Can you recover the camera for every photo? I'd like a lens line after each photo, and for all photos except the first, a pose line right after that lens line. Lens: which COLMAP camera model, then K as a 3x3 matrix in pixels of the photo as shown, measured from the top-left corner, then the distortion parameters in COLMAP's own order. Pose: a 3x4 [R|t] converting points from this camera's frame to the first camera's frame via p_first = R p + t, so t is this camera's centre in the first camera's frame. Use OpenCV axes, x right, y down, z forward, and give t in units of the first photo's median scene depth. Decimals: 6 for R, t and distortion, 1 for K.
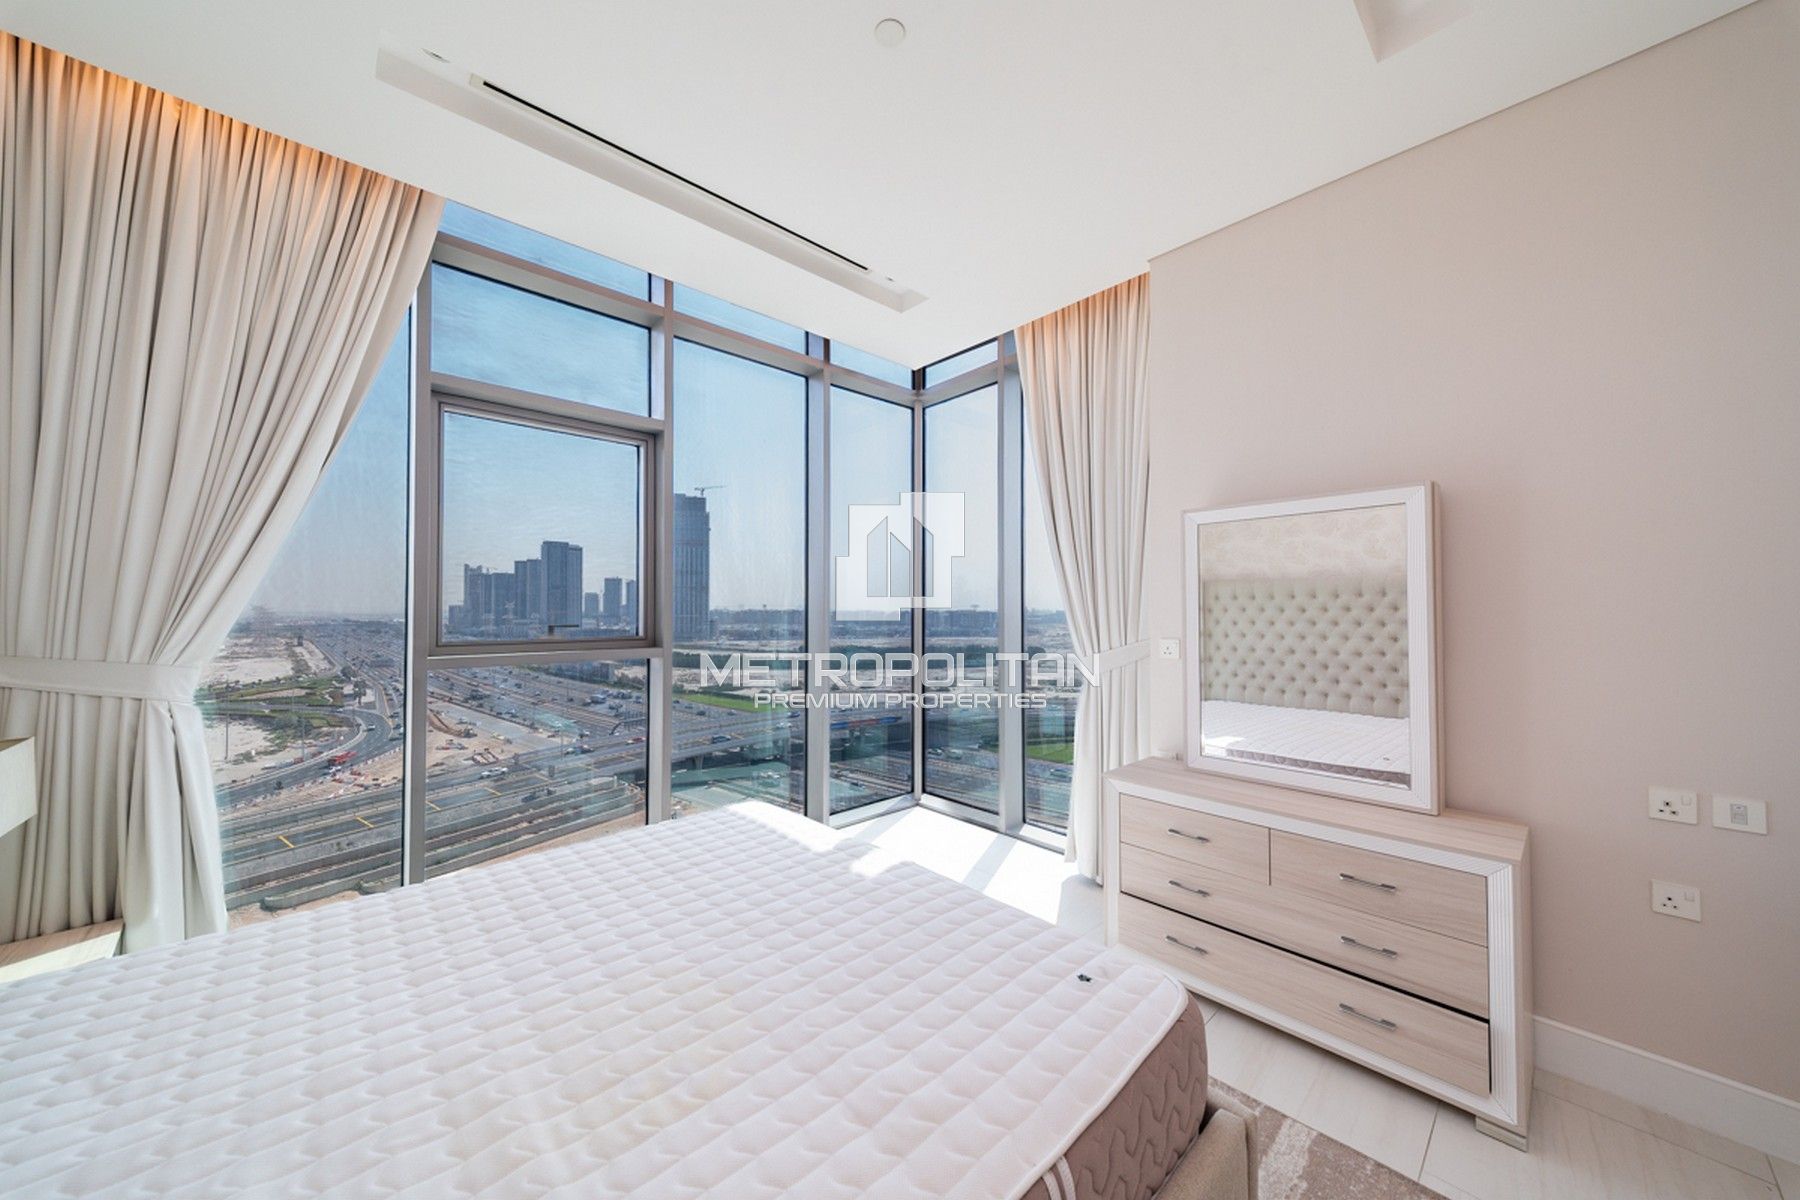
lens RADIAL K [[625.3, 0, 907.9], [0, 625.3, 595.7], [0, 0, 1]] dist [0.000864, -0.003513]
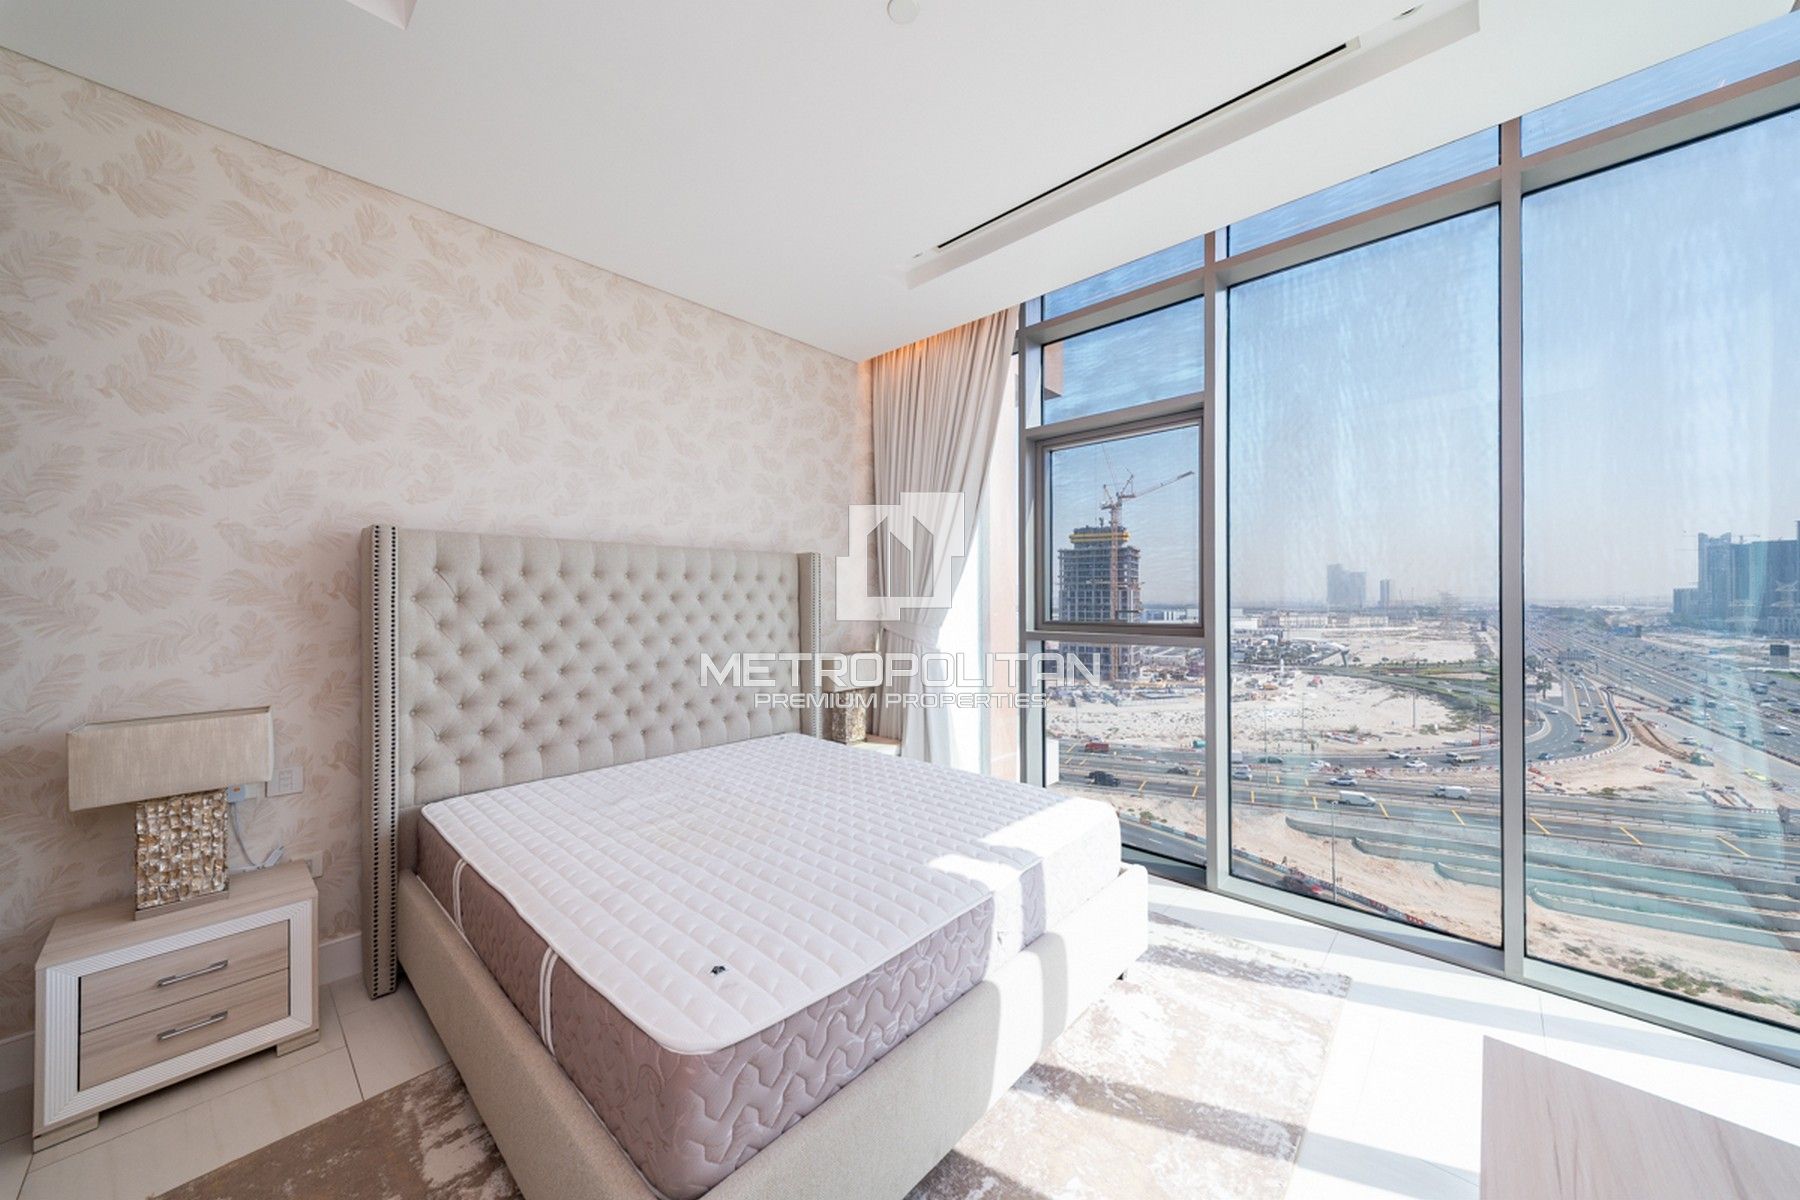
lens RADIAL K [[634.3, 0, 903.0], [0, 634.3, 593.7], [0, 0, 1]] dist [0.006723, -0.000163]
pose [[0.058440, -0.006522, -0.998270, 0.010010], [0.026602, 0.999634, -0.004973, 0.000209], [0.997936, -0.026266, 0.058593, 0.009585]]
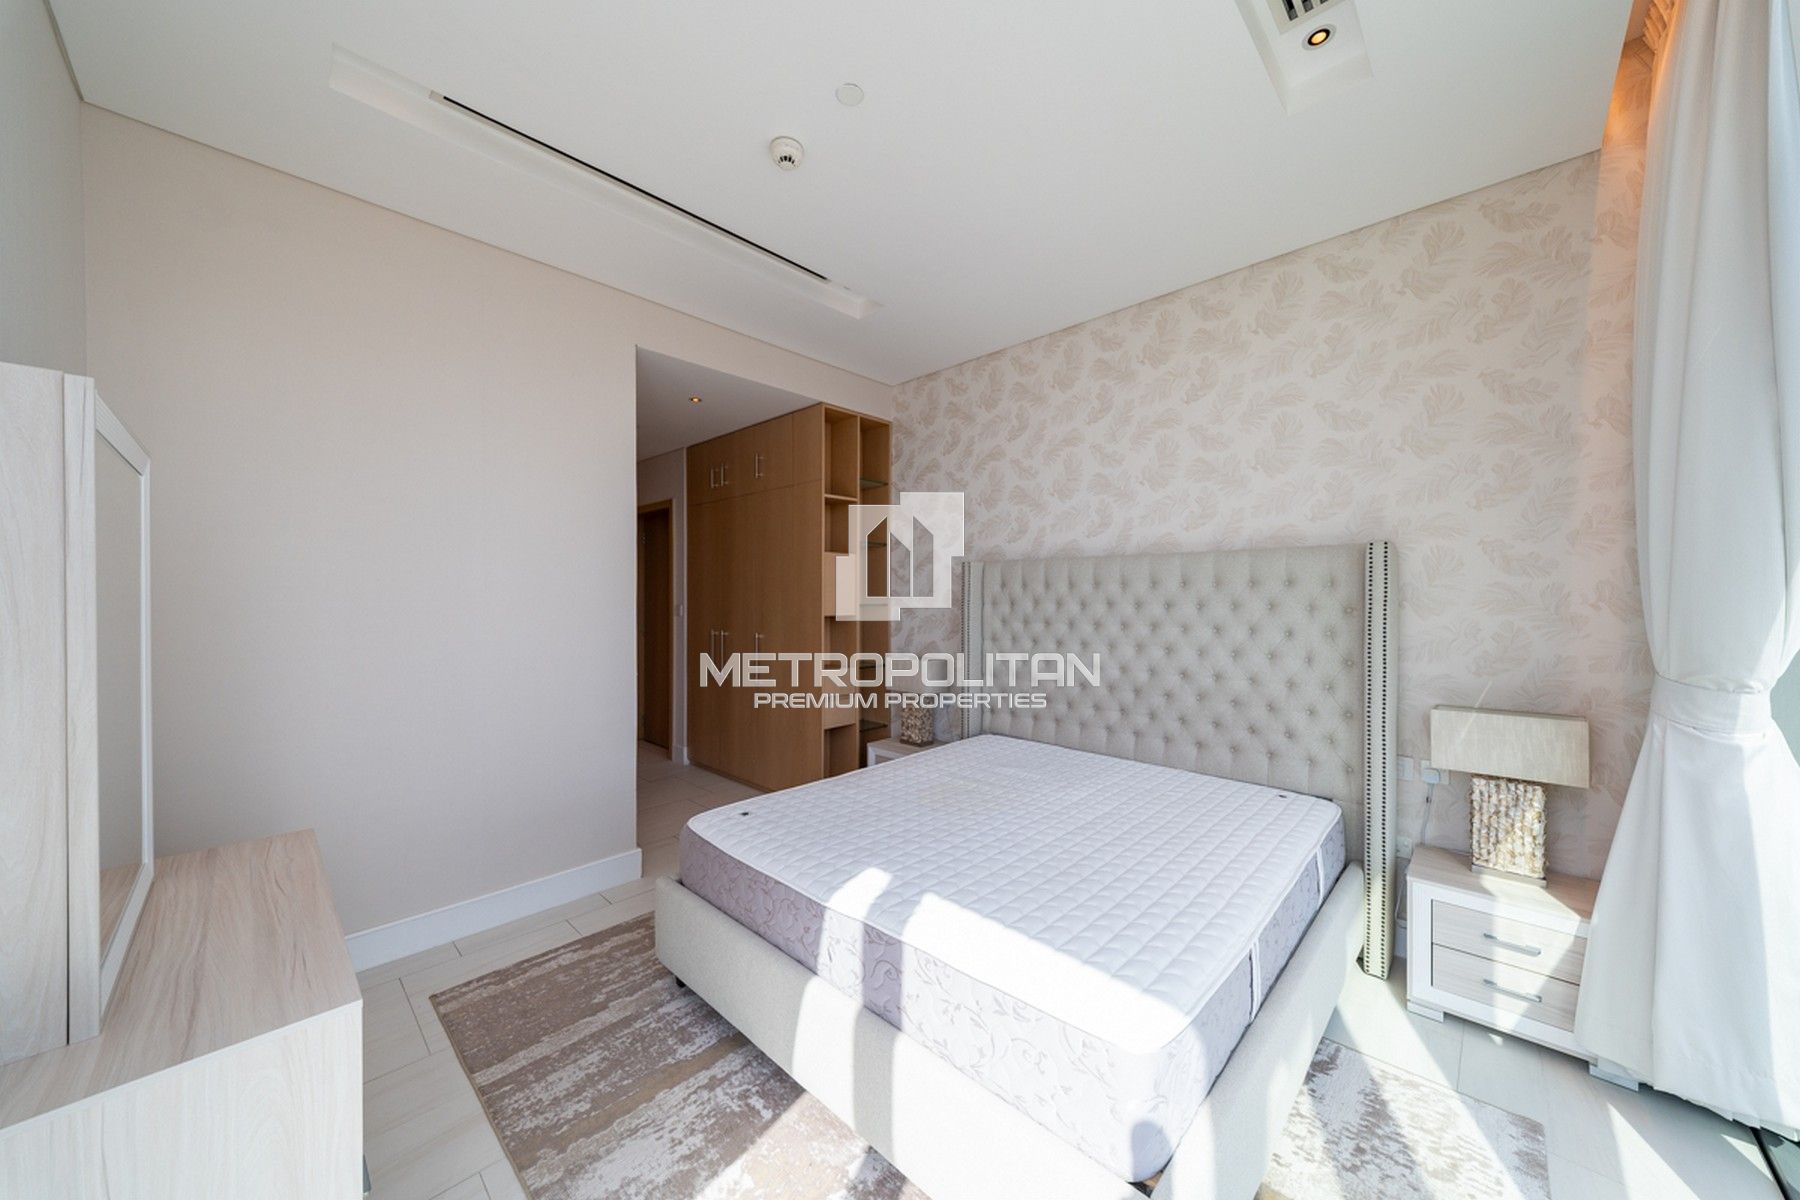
lens RADIAL K [[623.1, 0, 903.7], [0, 623.1, 606.6], [0, 0, 1]] dist [0.000385, -0.000351]
pose [[-0.999198, -0.011619, -0.038313, -0.543012], [-0.010924, 0.999773, -0.018283, 0.014037], [0.038517, -0.017850, -0.999098, 0.619632]]
